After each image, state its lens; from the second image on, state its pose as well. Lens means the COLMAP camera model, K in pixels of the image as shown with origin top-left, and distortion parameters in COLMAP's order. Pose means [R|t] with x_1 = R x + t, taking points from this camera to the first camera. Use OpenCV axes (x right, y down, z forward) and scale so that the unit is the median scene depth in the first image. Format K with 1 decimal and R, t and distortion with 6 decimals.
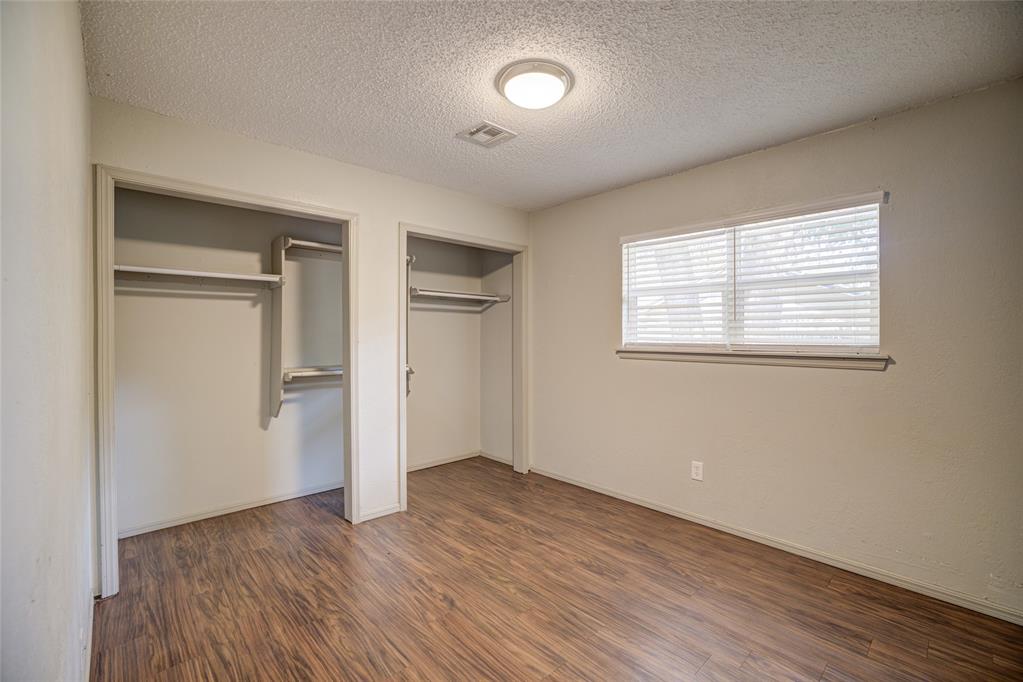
lens RADIAL K [[444.3, 0, 517.6], [0, 444.3, 338.9], [0, 0, 1]] dist [-0.042546, 0.017263]
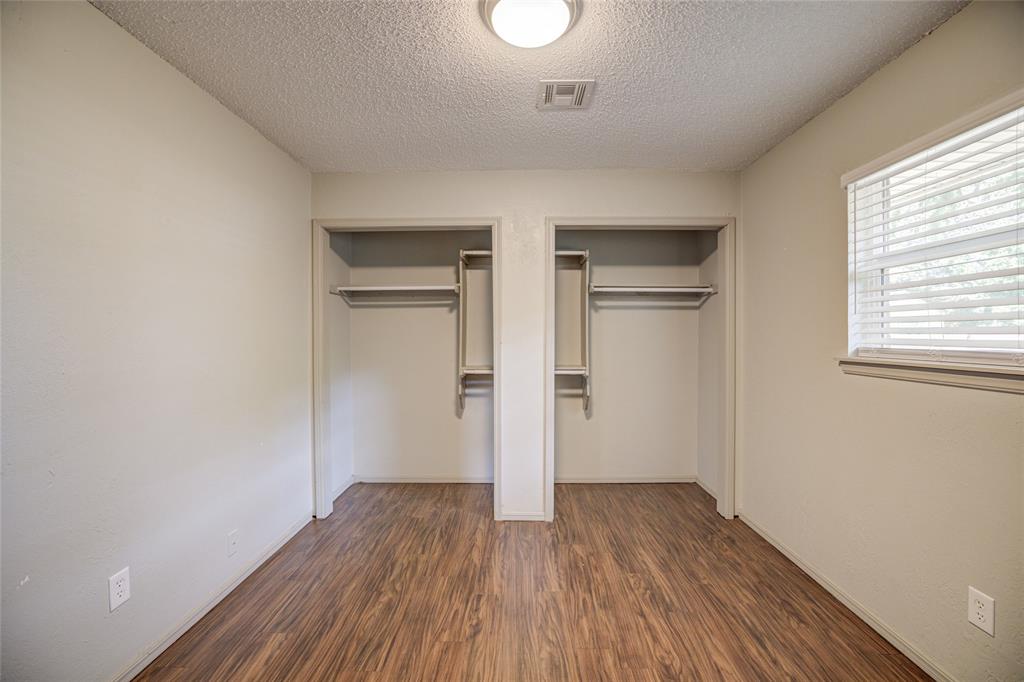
lens RADIAL K [[444.7, 0, 518.1], [0, 444.7, 338.9], [0, 0, 1]] dist [-0.042546, 0.017263]
pose [[0.716158, 0.003052, -0.697931, 0.368086], [-0.002568, 0.999995, 0.001738, -0.004234], [0.697933, 0.000548, 0.716163, 0.282525]]
